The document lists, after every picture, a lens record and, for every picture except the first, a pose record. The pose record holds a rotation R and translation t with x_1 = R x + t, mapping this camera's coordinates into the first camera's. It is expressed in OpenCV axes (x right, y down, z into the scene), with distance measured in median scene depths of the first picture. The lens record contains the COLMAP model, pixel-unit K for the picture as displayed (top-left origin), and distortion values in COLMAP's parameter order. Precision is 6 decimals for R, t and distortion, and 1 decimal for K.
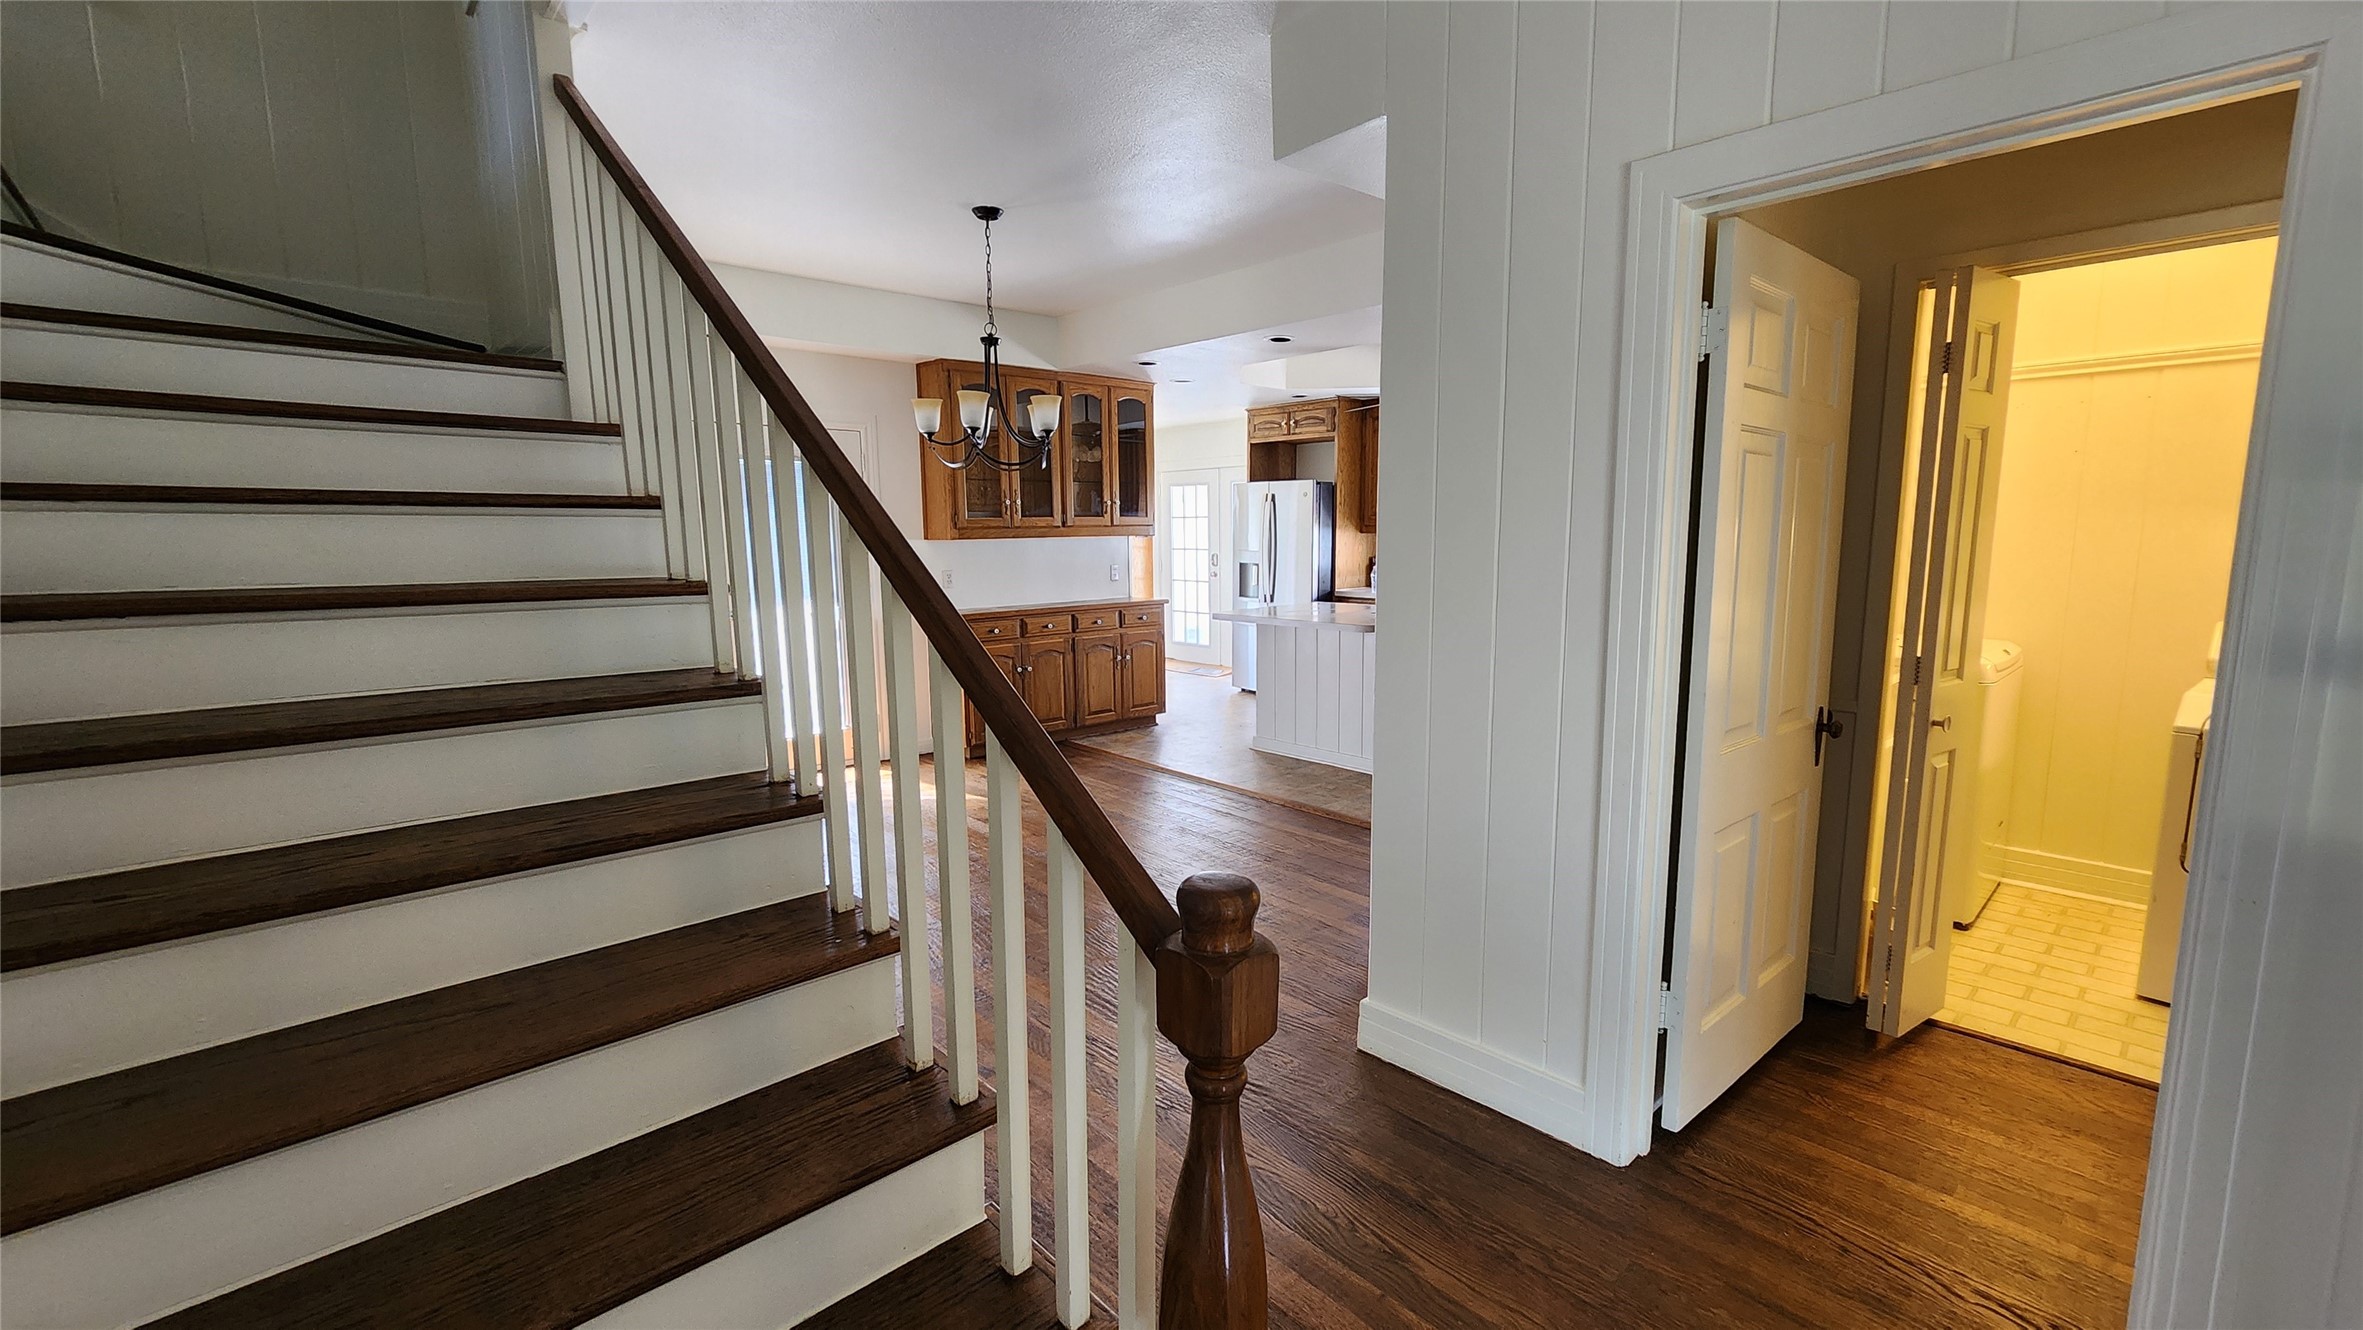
lens RADIAL K [[979.1, 0, 1205.2], [0, 979.1, 664.7], [0, 0, 1]] dist [0.001032, 0.000468]
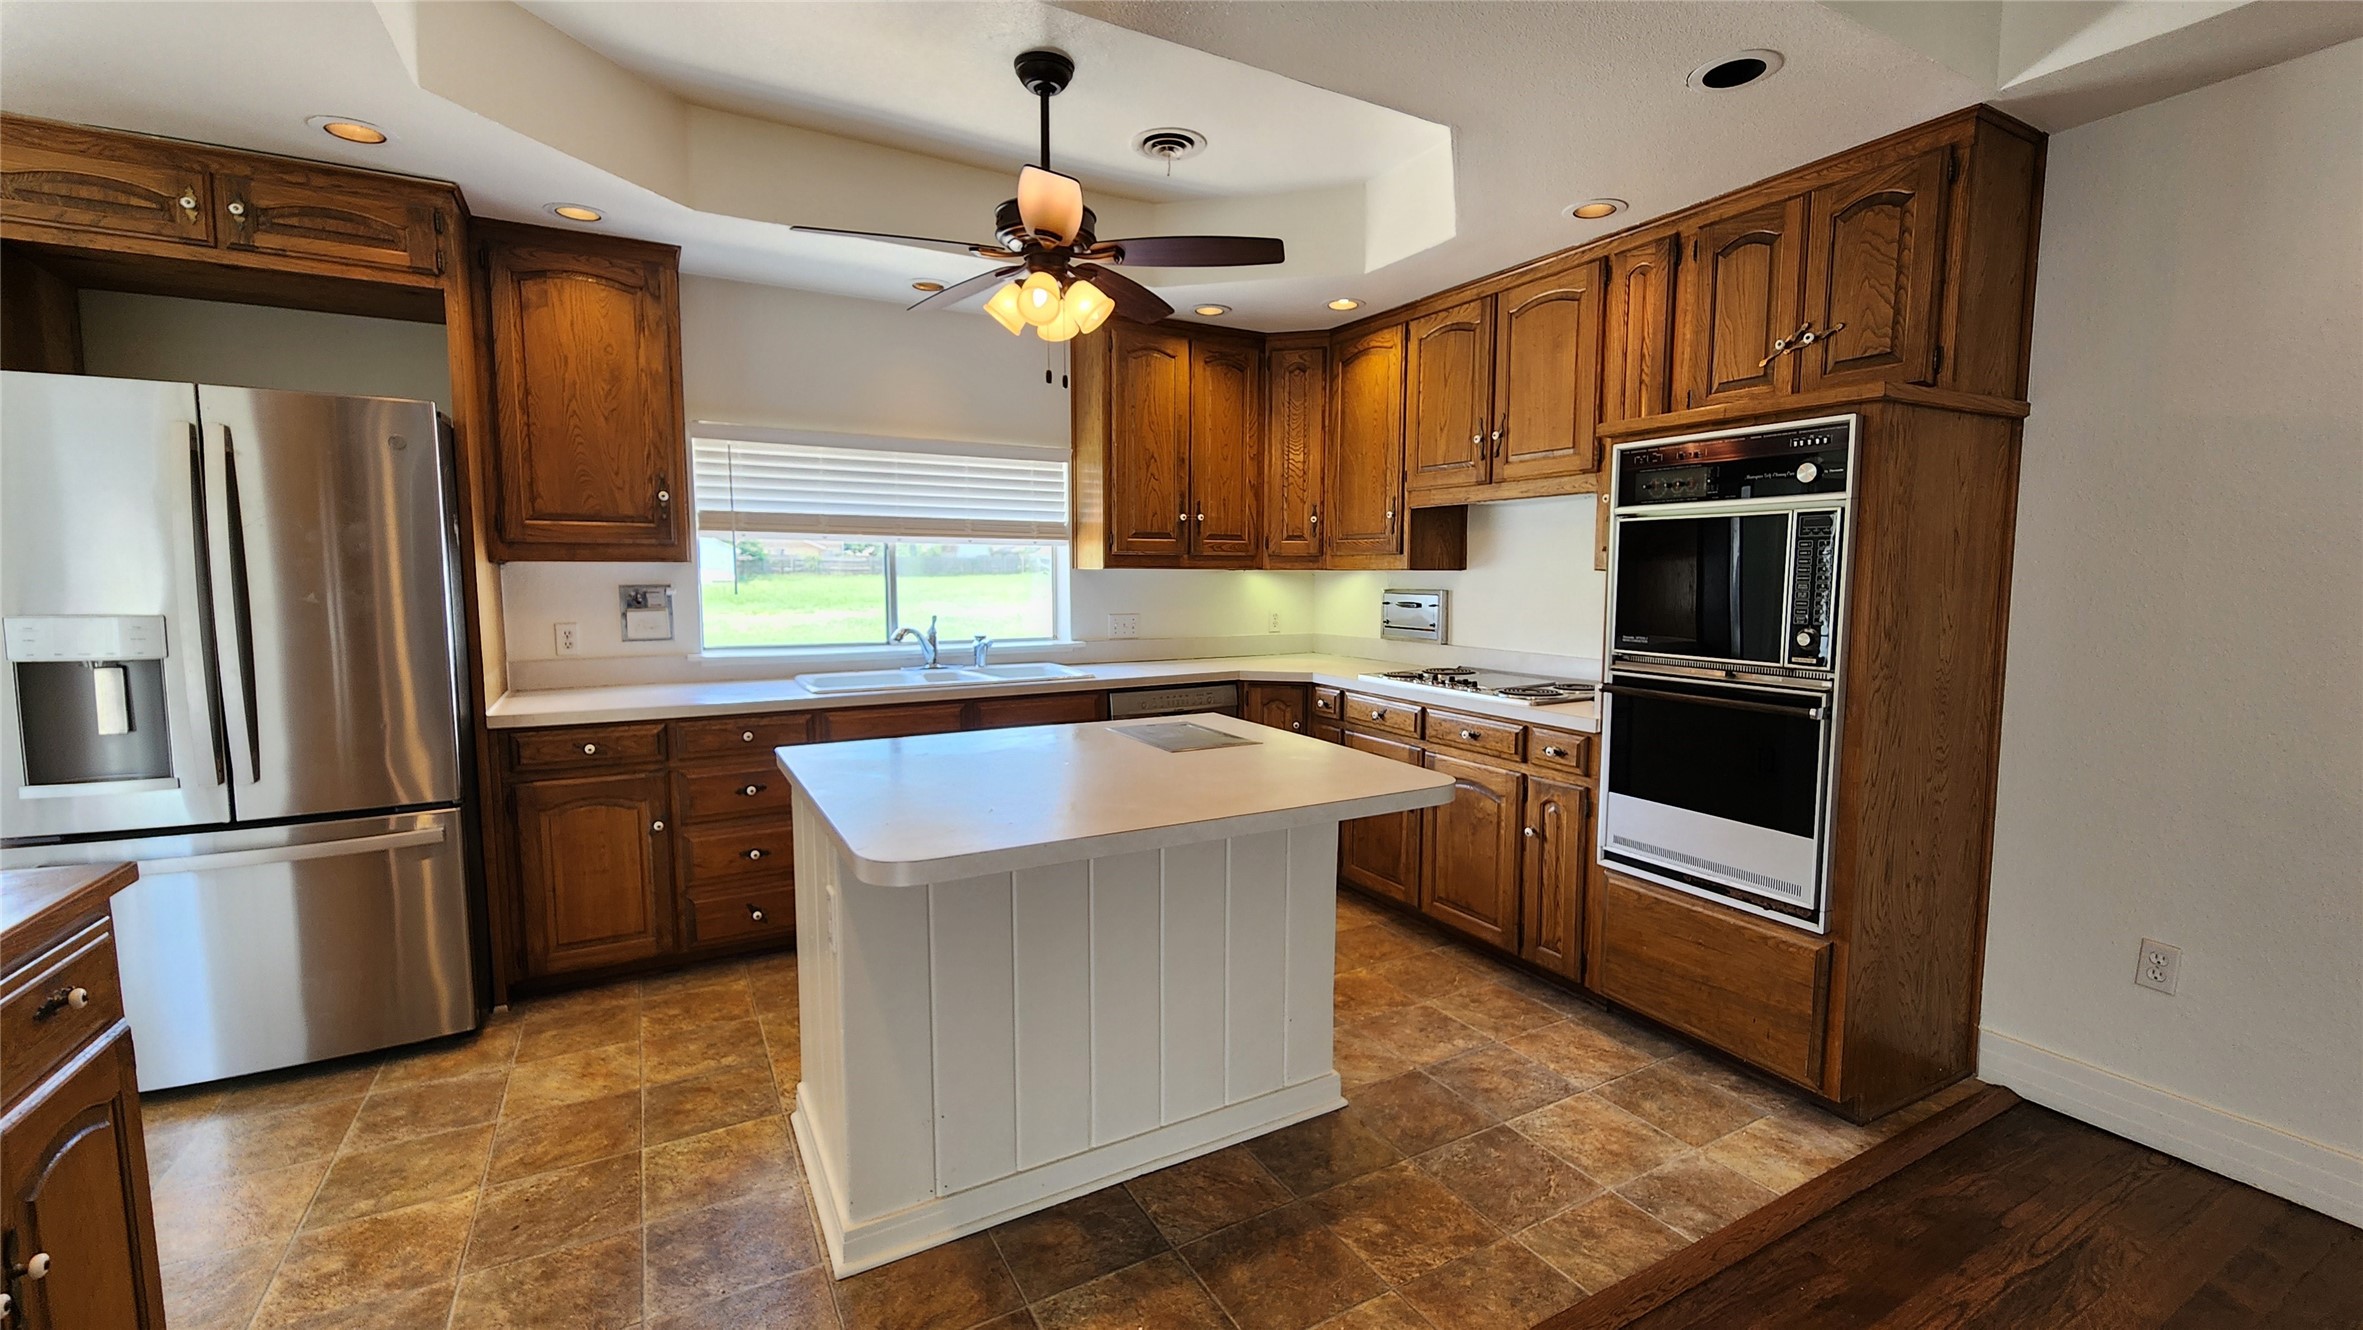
lens RADIAL K [[979.1, 0, 1181.6], [0, 979.1, 674.9], [0, 0, 1]] dist [0.001032, 0.000468]
pose [[0.244654, -0.098325, 0.964612, -0.268388], [0.126657, 0.989562, 0.068744, -0.138261], [-0.961302, 0.105356, 0.254554, 1.091571]]
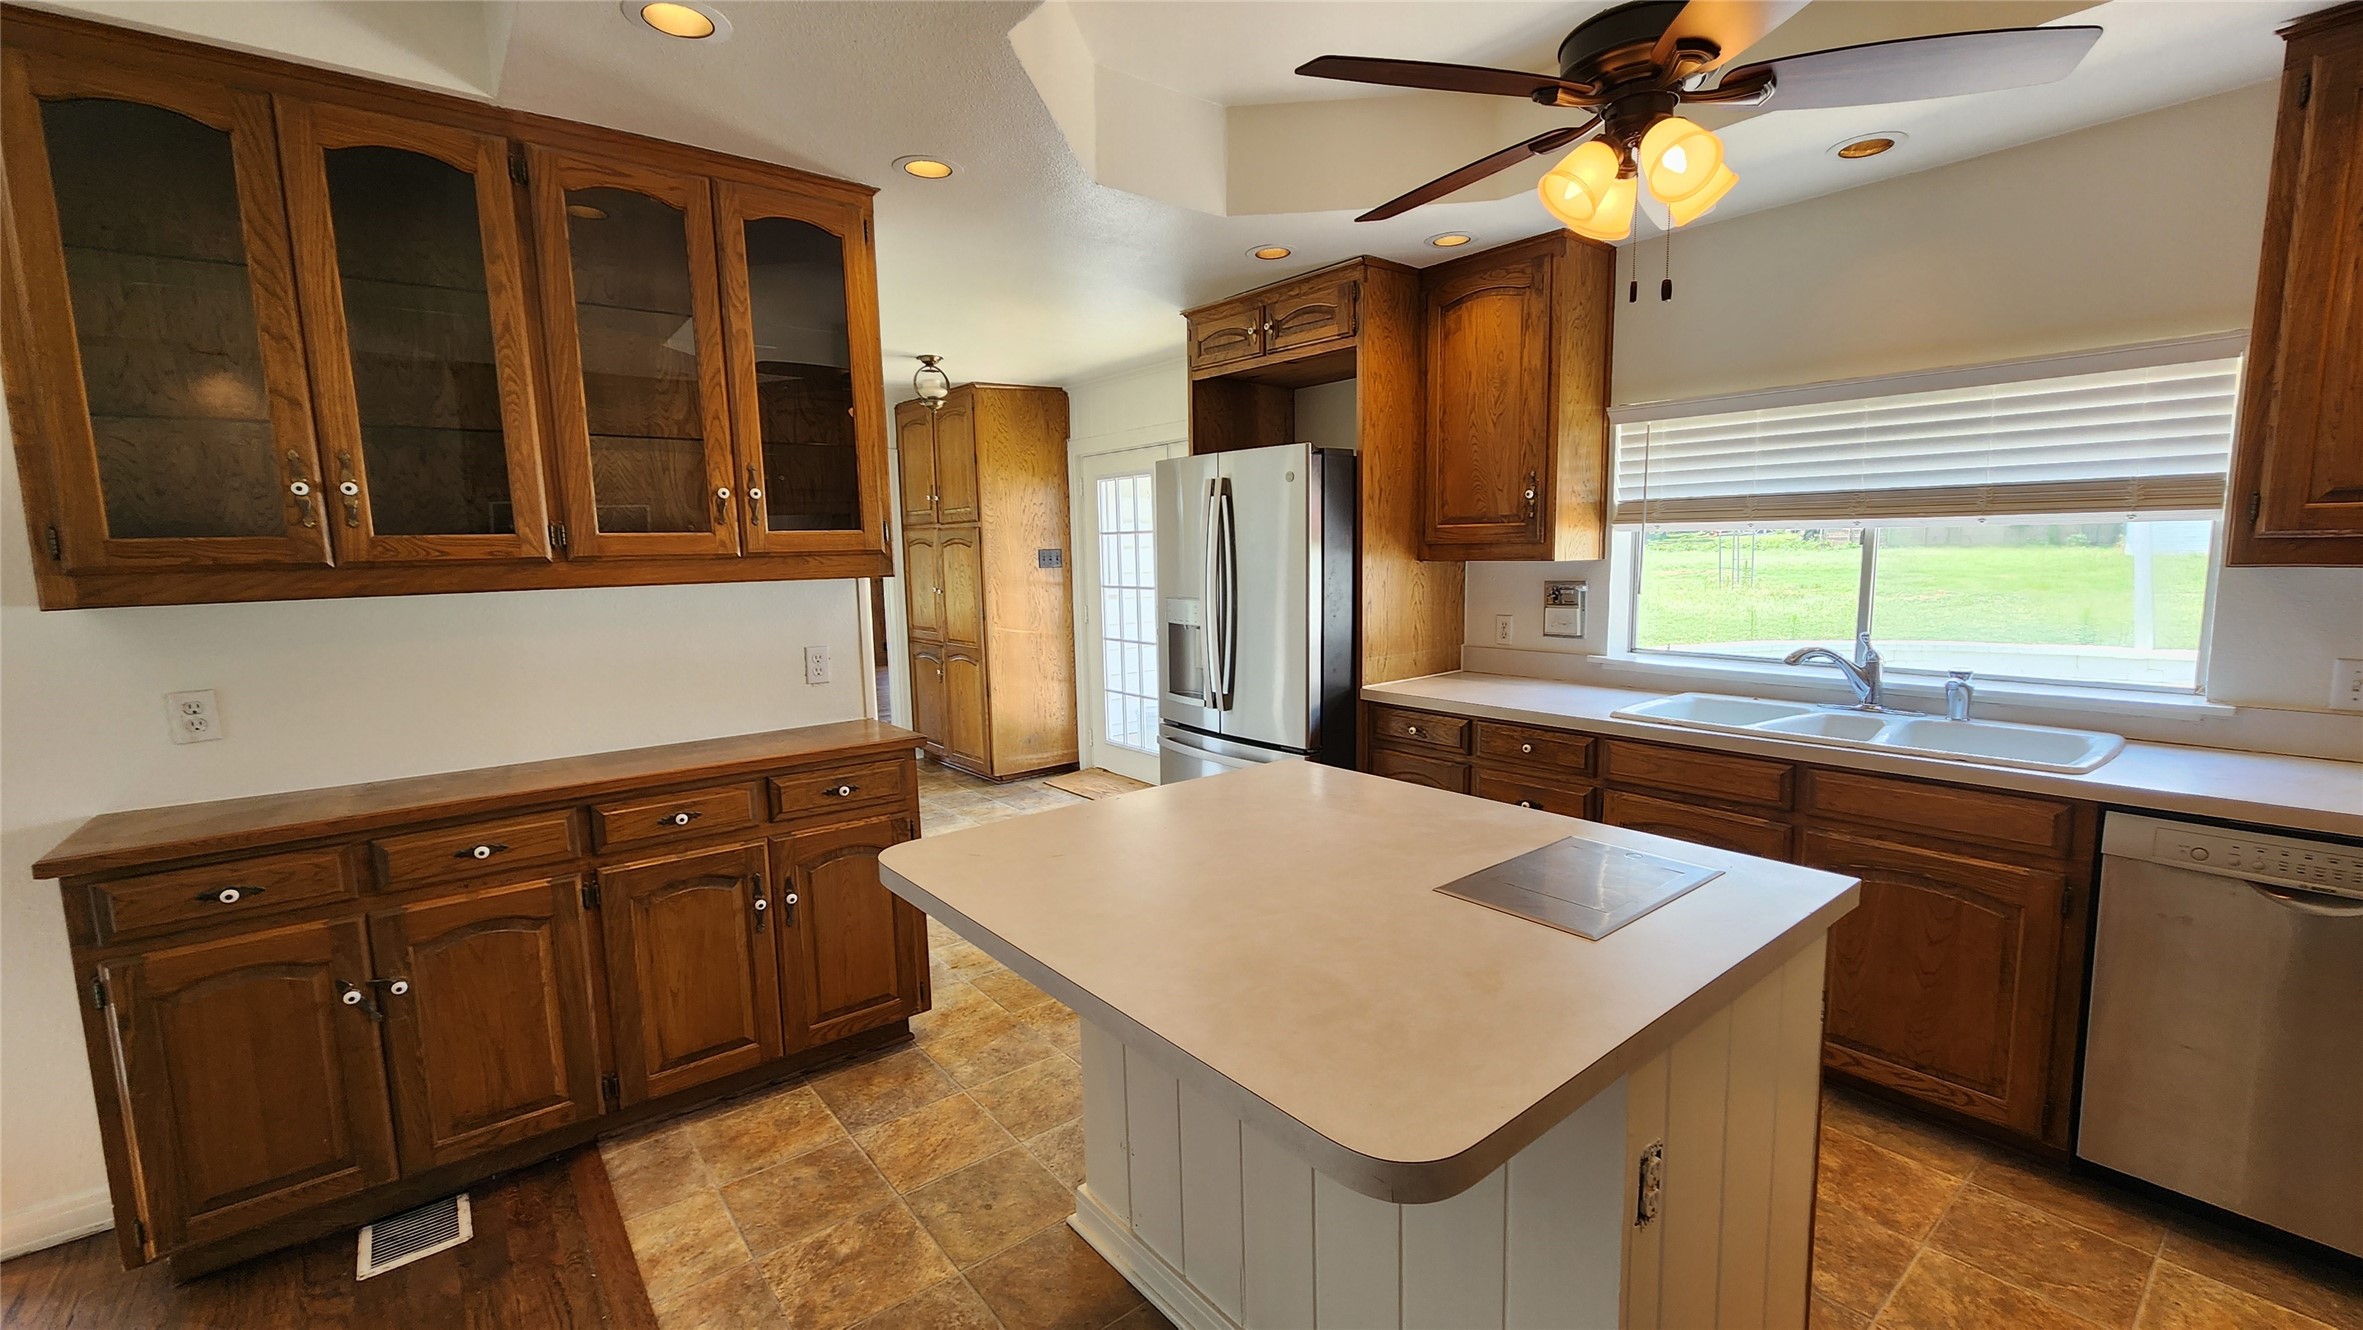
lens RADIAL K [[979.1, 0, 1218.1], [0, 979.1, 679.4], [0, 0, 1]] dist [0.001032, 0.000468]
pose [[0.998097, -0.003368, -0.061577, 0.158197], [0.003185, 0.999990, -0.003058, -0.130711], [0.061586, 0.002856, 0.998098, 0.903280]]
